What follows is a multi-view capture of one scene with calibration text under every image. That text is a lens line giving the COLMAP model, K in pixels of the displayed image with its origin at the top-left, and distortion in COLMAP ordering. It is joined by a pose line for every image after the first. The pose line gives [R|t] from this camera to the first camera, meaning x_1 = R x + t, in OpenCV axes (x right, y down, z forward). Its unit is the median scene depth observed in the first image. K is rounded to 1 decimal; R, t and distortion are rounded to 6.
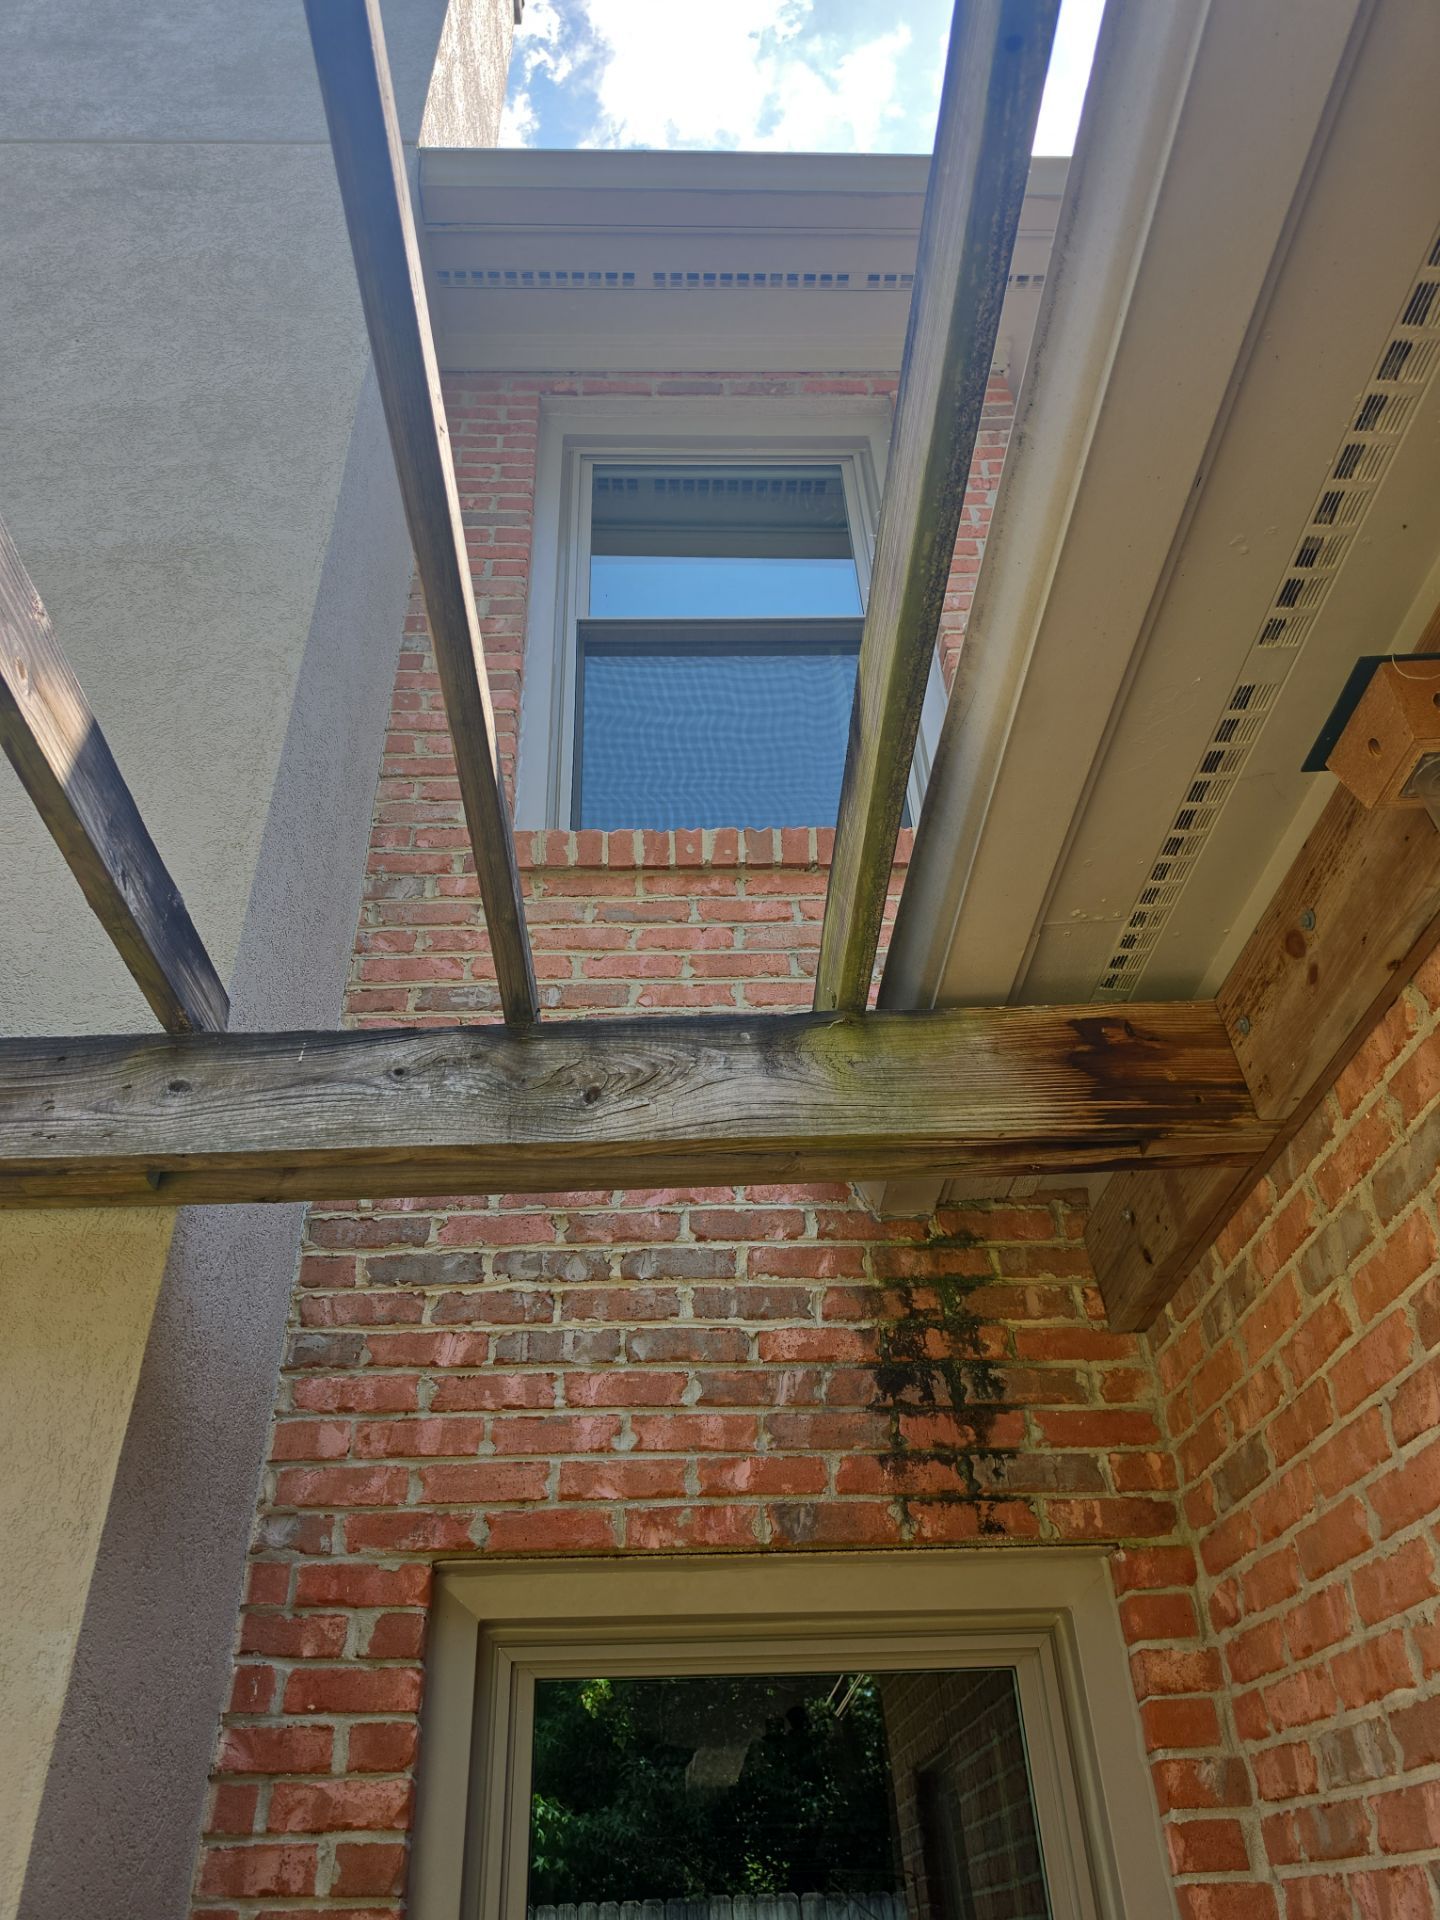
lens RADIAL K [[1325.7, 0, 726.7], [0, 1325.7, 948.7], [0, 0, 1]] dist [0.025765, -0.047104]
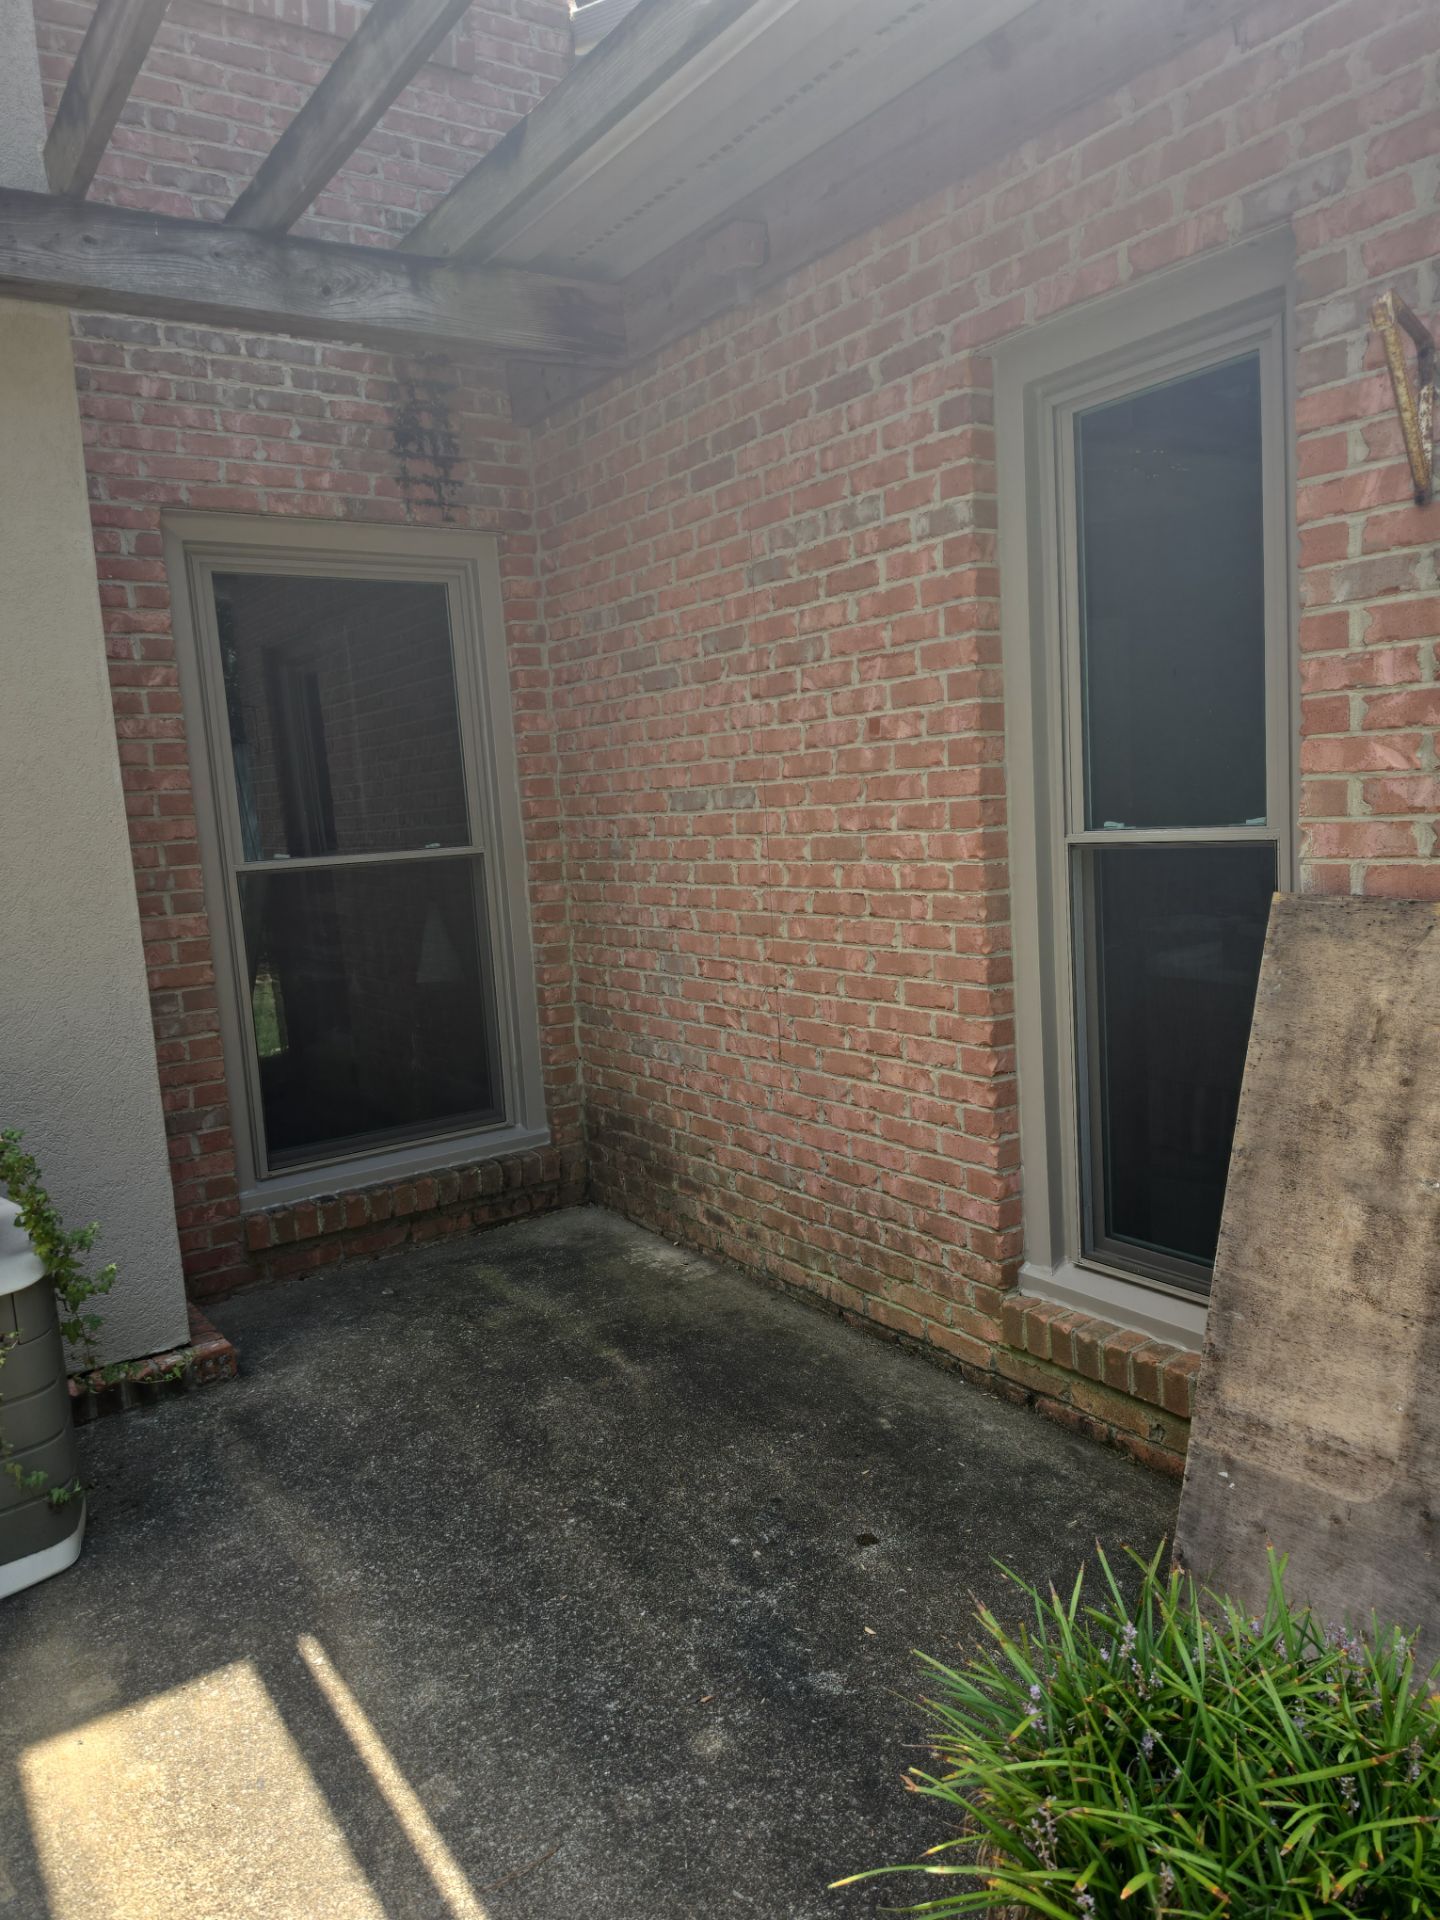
lens RADIAL K [[1325.7, 0, 726.7], [0, 1325.7, 948.7], [0, 0, 1]] dist [0.025765, -0.047104]
pose [[0.837317, -0.081937, 0.540542, -0.570279], [-0.300582, 0.756872, 0.580340, -0.356390], [-0.456672, -0.648407, 0.609113, -0.815260]]
